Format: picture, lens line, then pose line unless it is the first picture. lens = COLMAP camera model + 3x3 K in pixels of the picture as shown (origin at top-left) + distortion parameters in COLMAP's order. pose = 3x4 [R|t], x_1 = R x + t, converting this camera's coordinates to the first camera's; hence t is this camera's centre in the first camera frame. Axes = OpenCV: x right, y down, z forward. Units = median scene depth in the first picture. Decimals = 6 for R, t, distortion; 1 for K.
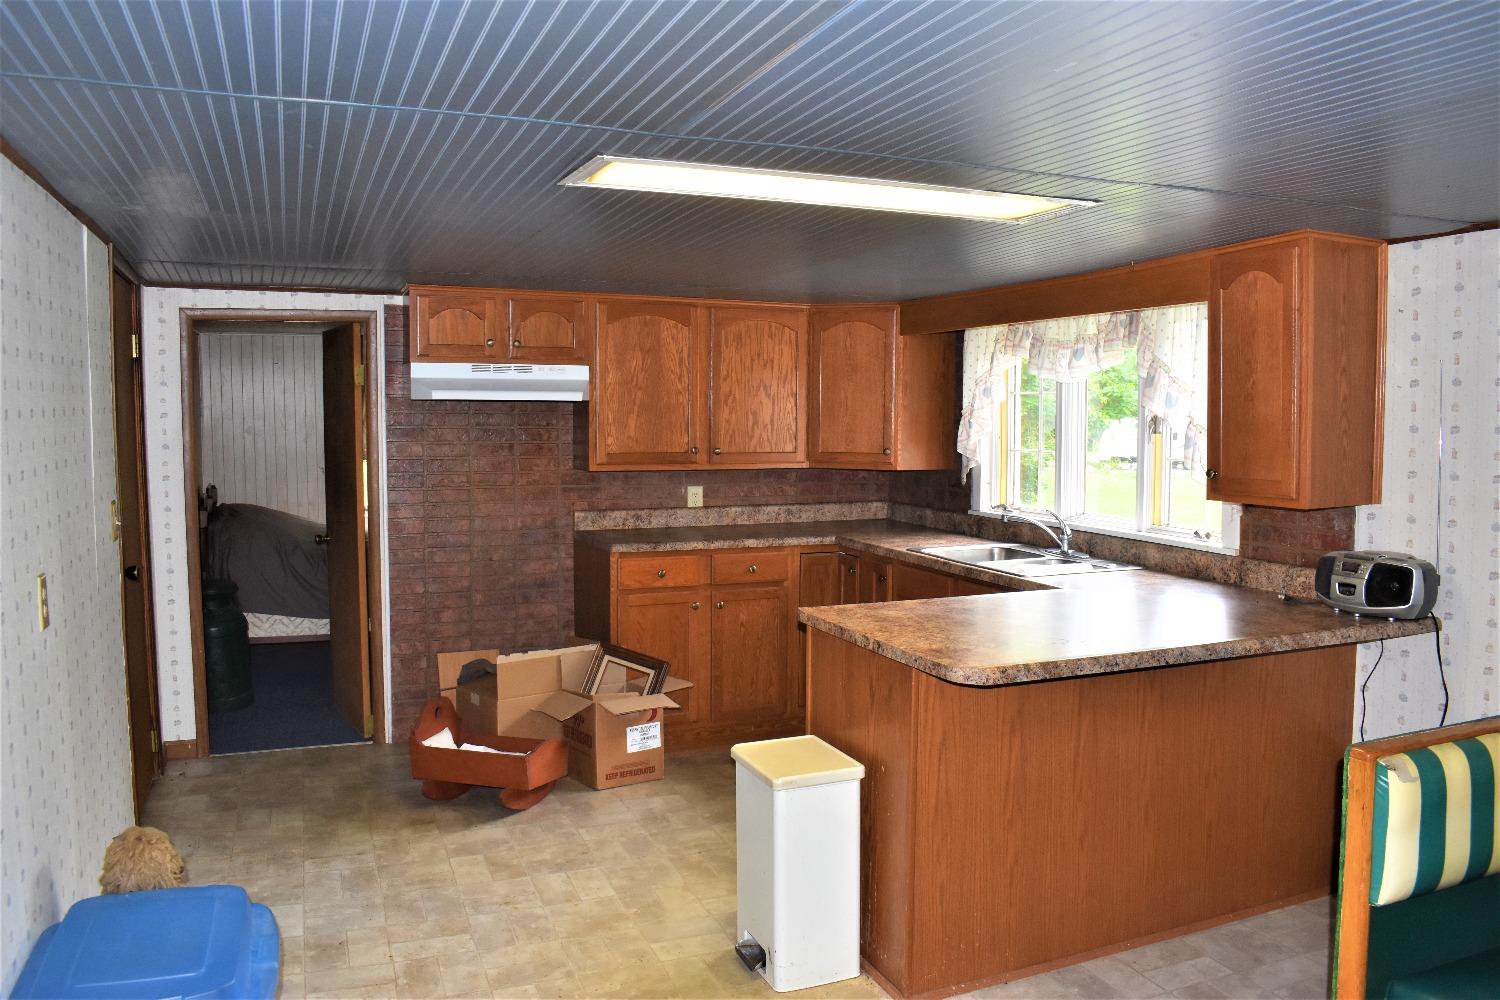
lens RADIAL K [[1168.2, 0, 752.7], [0, 1168.2, 497.3], [0, 0, 1]] dist [-0.094302, 0.014319]
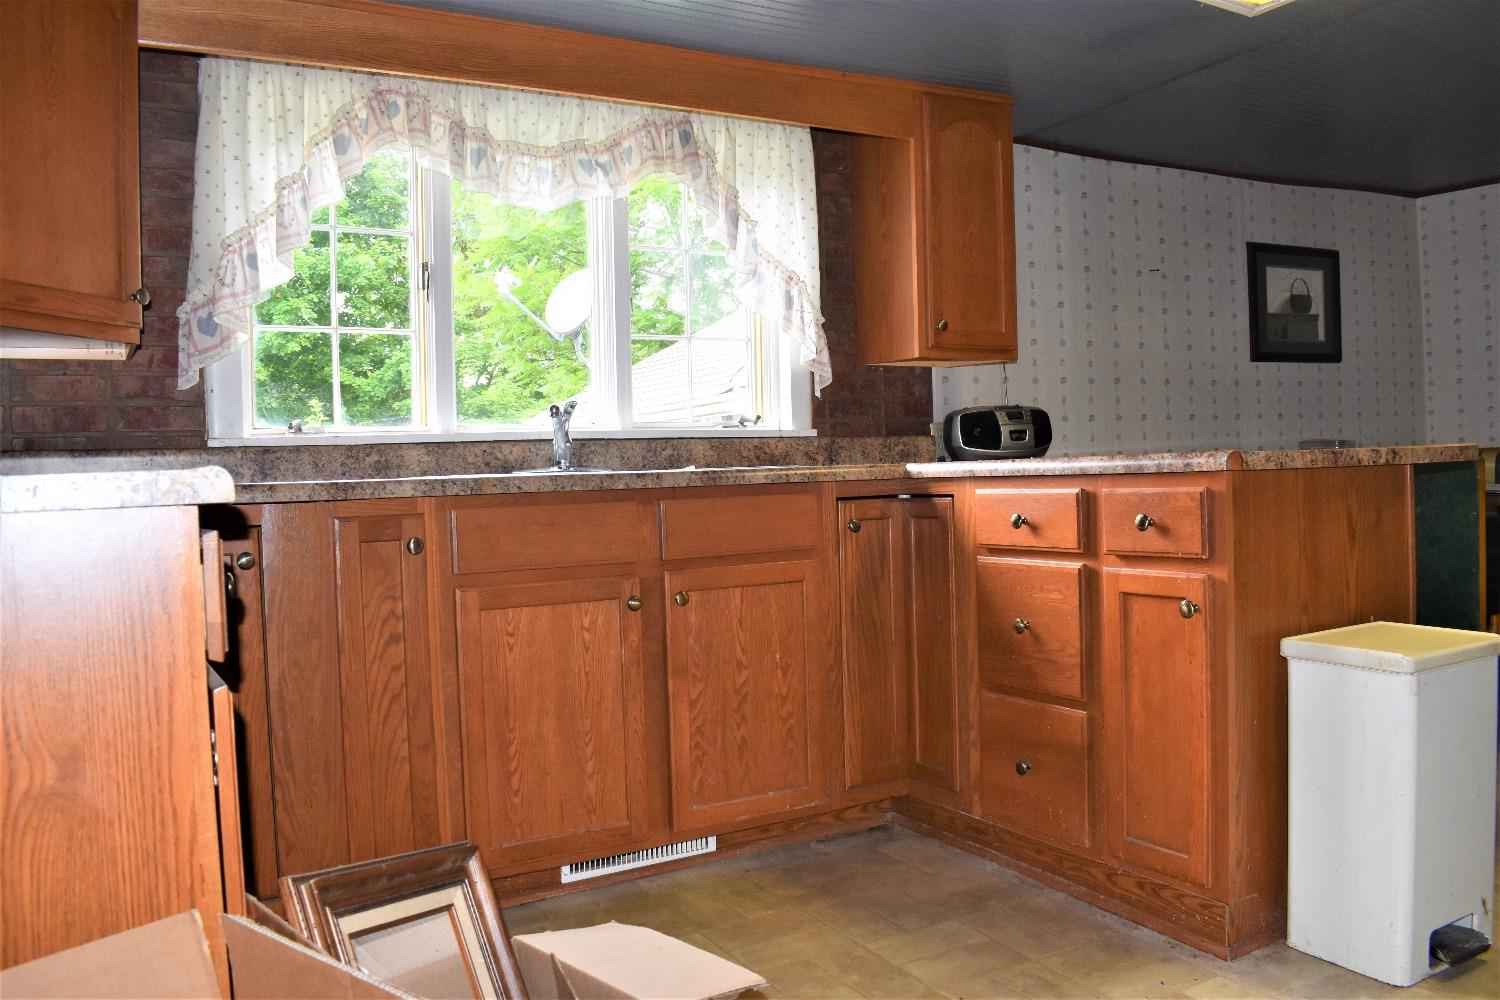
lens RADIAL K [[1168.2, 0, 752.5], [0, 1168.2, 500.5], [0, 0, 1]] dist [-0.094302, 0.014319]
pose [[-0.136634, -0.018952, 0.990440, -0.342158], [0.109919, 0.993353, 0.034171, 0.047461], [-0.984504, 0.113537, -0.133643, 0.873628]]
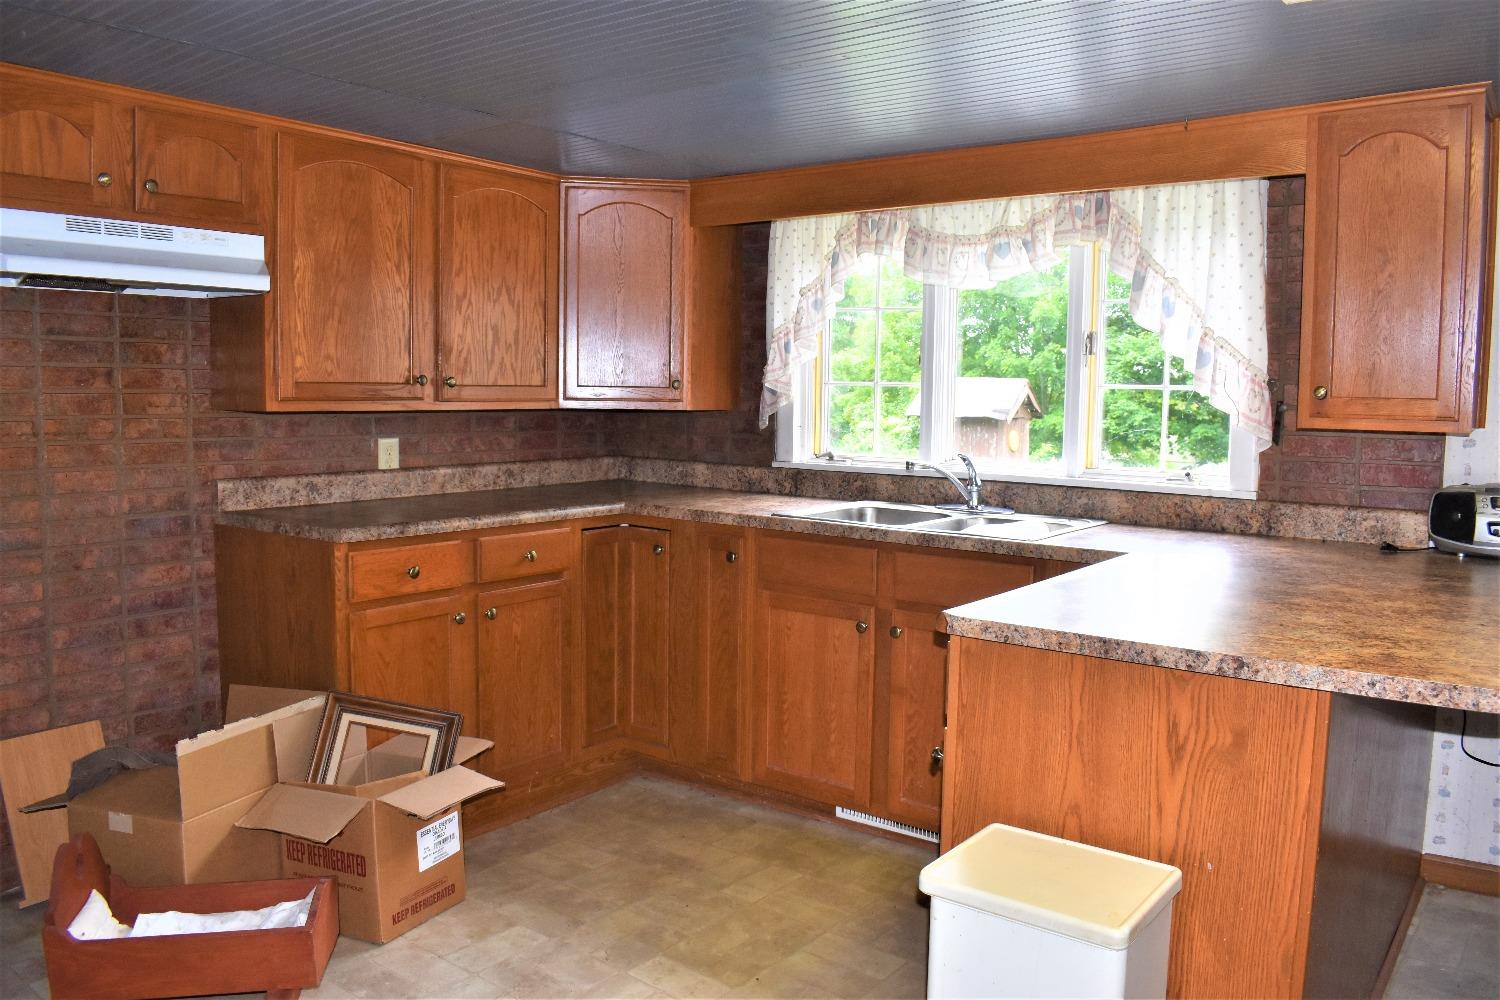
lens RADIAL K [[1168.2, 0, 748.1], [0, 1168.2, 497.9], [0, 0, 1]] dist [-0.094302, 0.014319]
pose [[0.866613, -0.039895, 0.497384, -0.220107], [0.028163, 0.999120, 0.031070, 0.010785], [-0.498186, -0.012918, 0.866974, 0.354400]]
